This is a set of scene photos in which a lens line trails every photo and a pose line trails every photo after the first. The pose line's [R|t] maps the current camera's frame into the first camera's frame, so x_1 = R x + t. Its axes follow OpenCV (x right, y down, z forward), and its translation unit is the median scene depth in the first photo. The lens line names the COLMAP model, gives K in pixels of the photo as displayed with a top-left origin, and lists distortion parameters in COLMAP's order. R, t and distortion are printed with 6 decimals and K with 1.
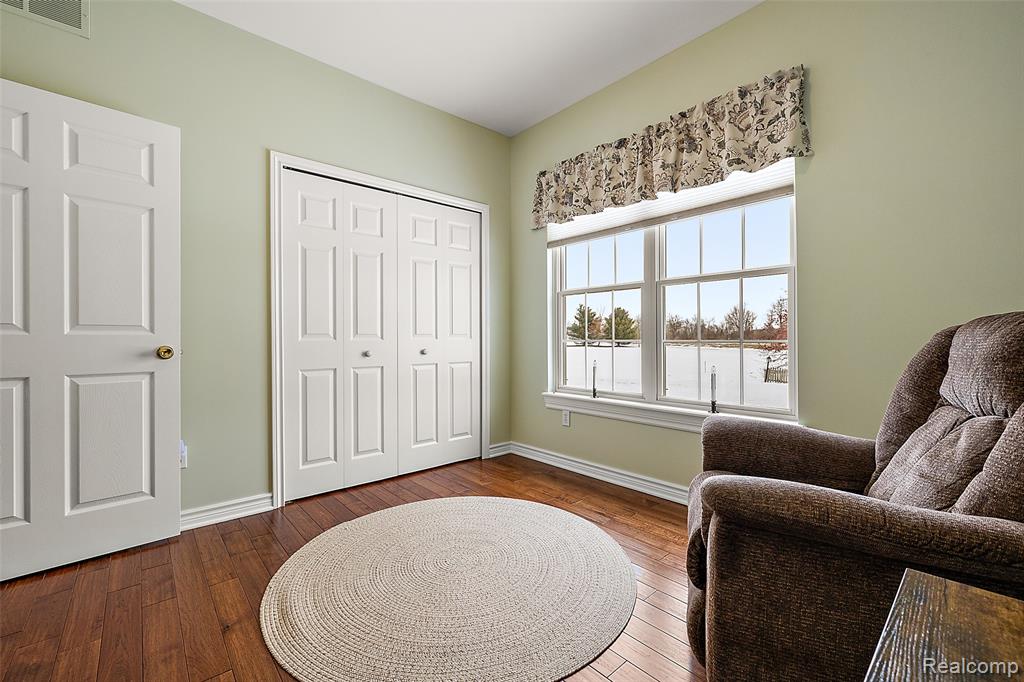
lens RADIAL K [[434.1, 0, 509.9], [0, 434.1, 339.1], [0, 0, 1]] dist [0.002844, 0.000057]
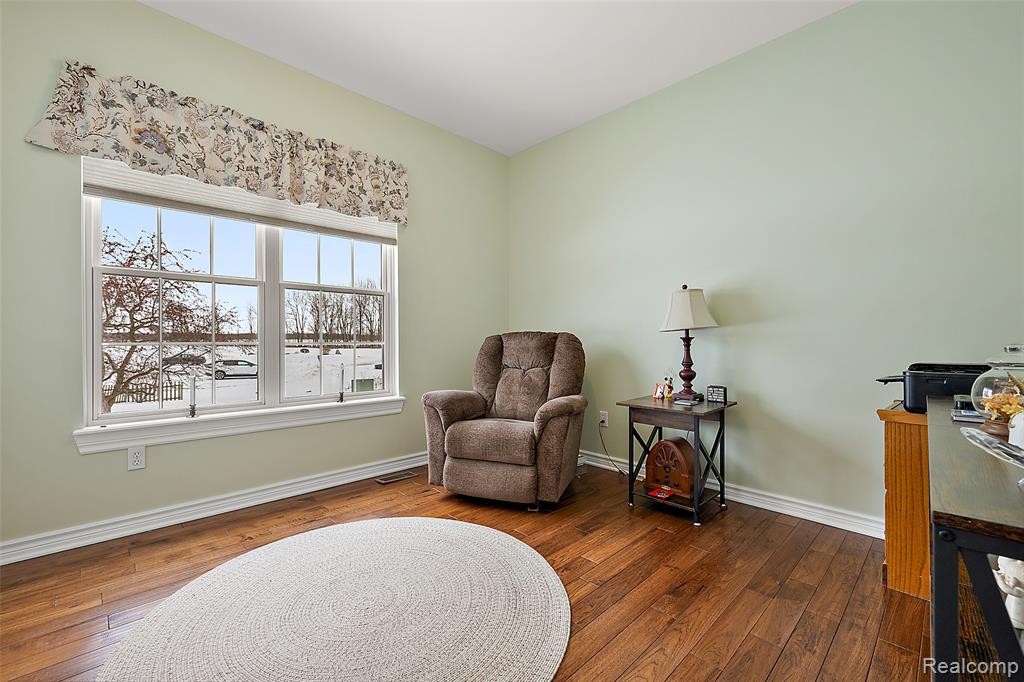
lens RADIAL K [[434.1, 0, 509.9], [0, 434.1, 339.1], [0, 0, 1]] dist [0.002844, 0.000057]
pose [[-0.060535, 0.004740, 0.998155, -0.678599], [-0.000047, 0.999989, -0.004751, -0.000294], [-0.998166, -0.000334, -0.060534, 0.532385]]
